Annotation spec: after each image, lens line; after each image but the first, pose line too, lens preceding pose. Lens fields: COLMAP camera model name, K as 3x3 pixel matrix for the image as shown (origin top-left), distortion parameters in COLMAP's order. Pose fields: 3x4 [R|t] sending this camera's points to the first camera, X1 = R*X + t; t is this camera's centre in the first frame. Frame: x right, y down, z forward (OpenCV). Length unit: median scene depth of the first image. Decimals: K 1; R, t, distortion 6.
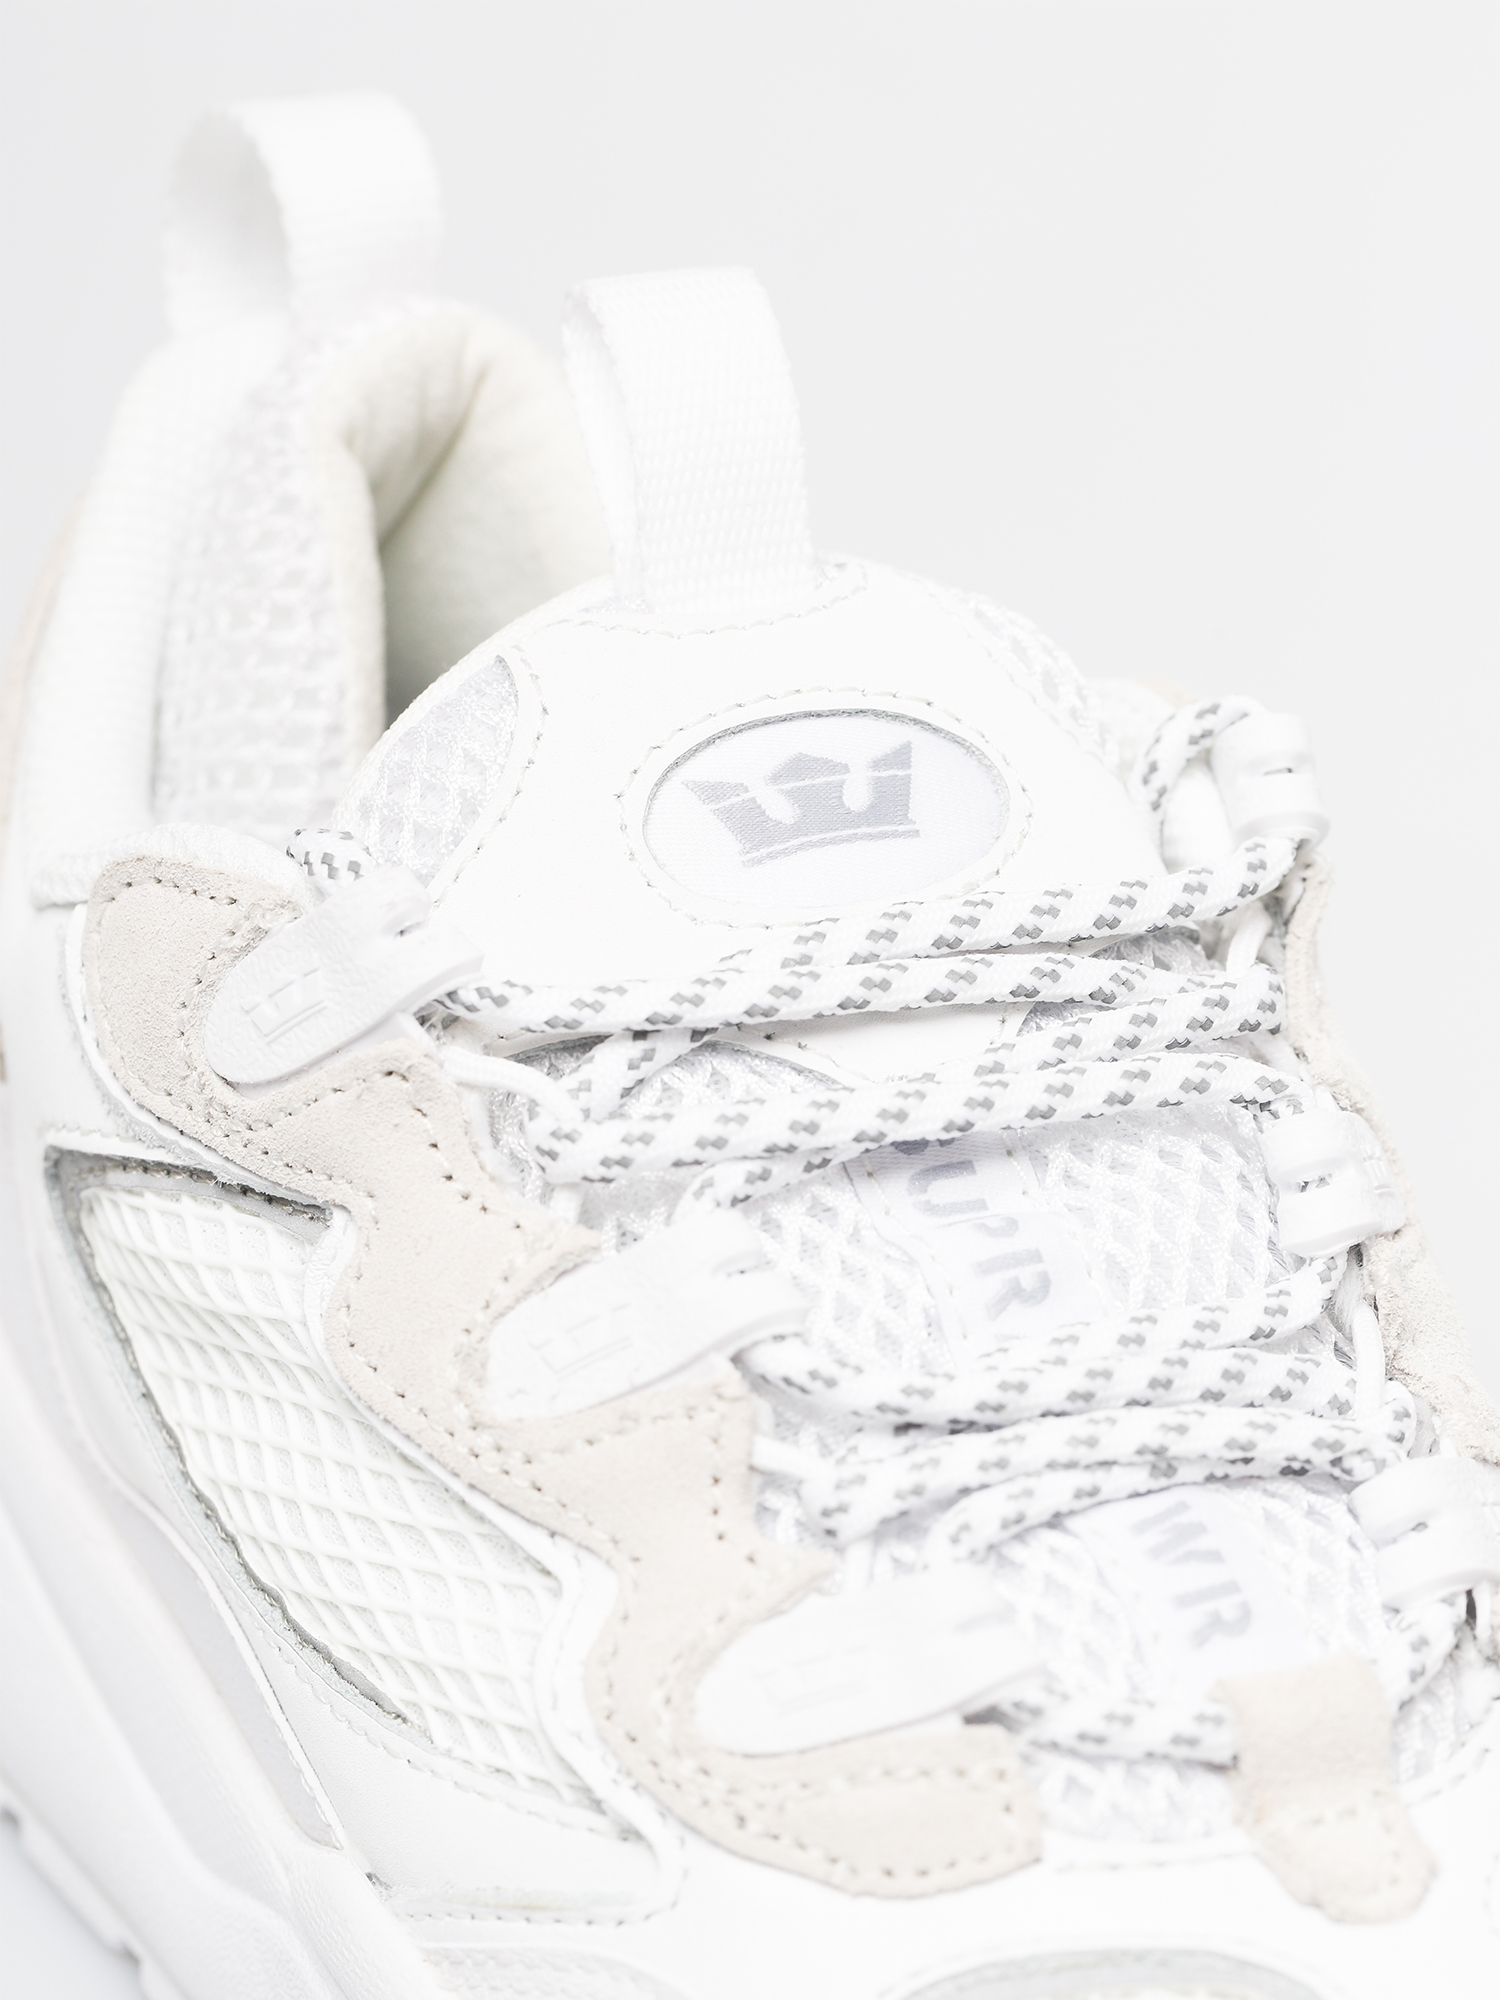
lens RADIAL K [[7320.9, 0, 747.8], [0, 7320.9, 999.3], [0, 0, 1]] dist [0.077869, 0.000000]
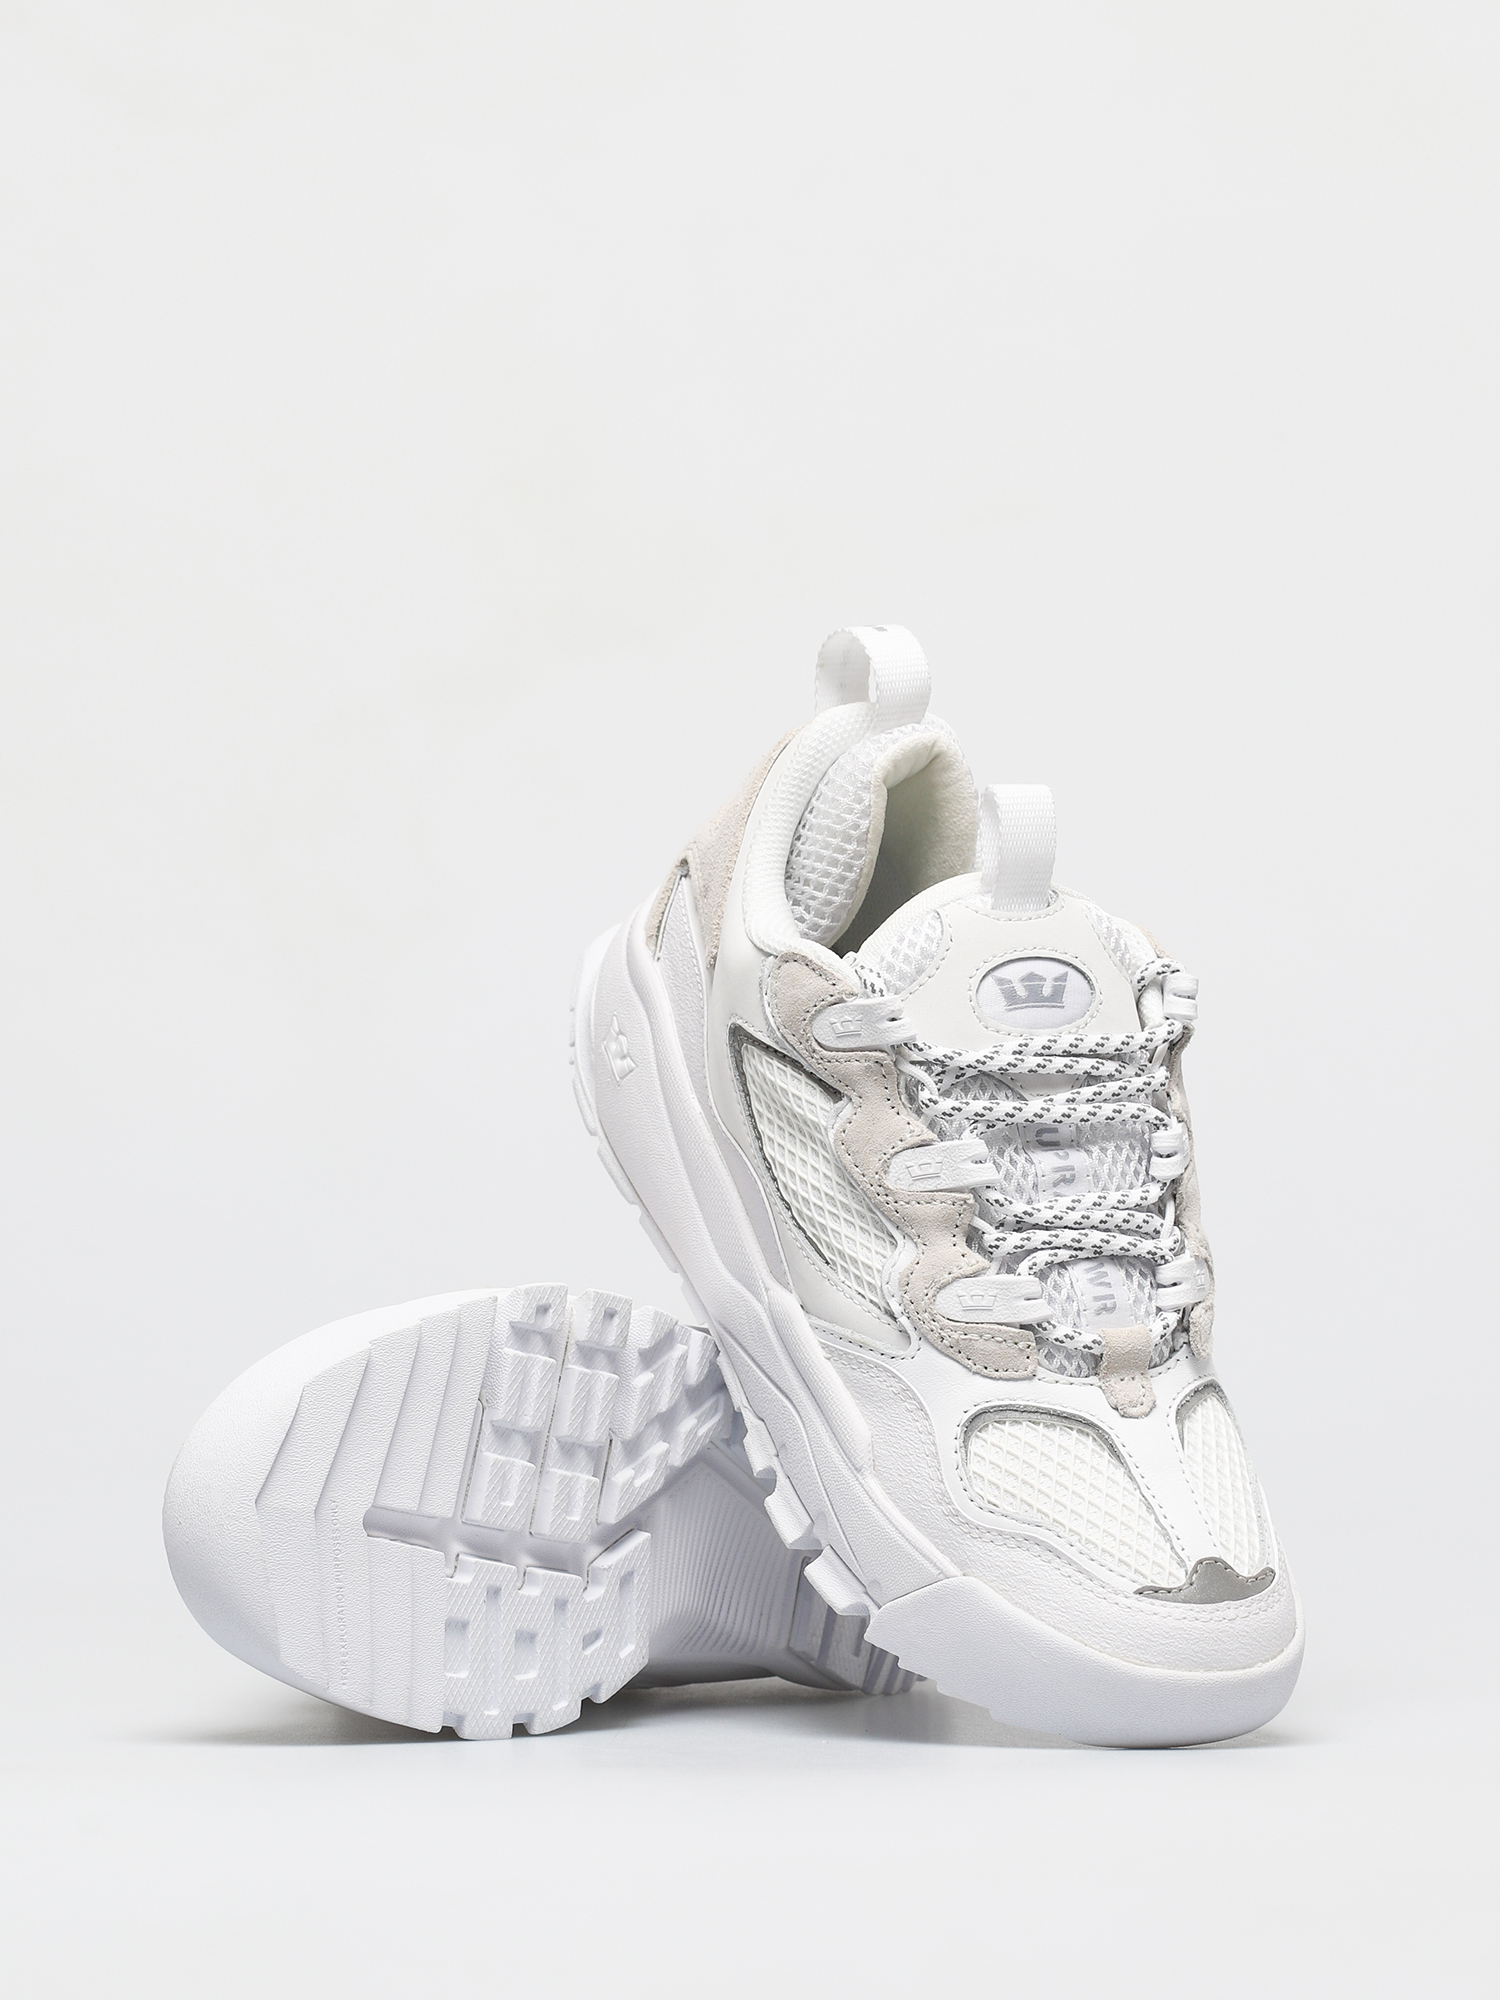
lens RADIAL K [[7320.9, 0, 750.6], [0, 7320.9, 1000.8], [0, 0, 1]] dist [0.077869, 0.000000]
pose [[0.969042, 0.217676, 0.116515, -0.448973], [-0.238671, 0.946687, 0.216379, -0.641924], [-0.063203, -0.237489, 0.969332, -1.865461]]
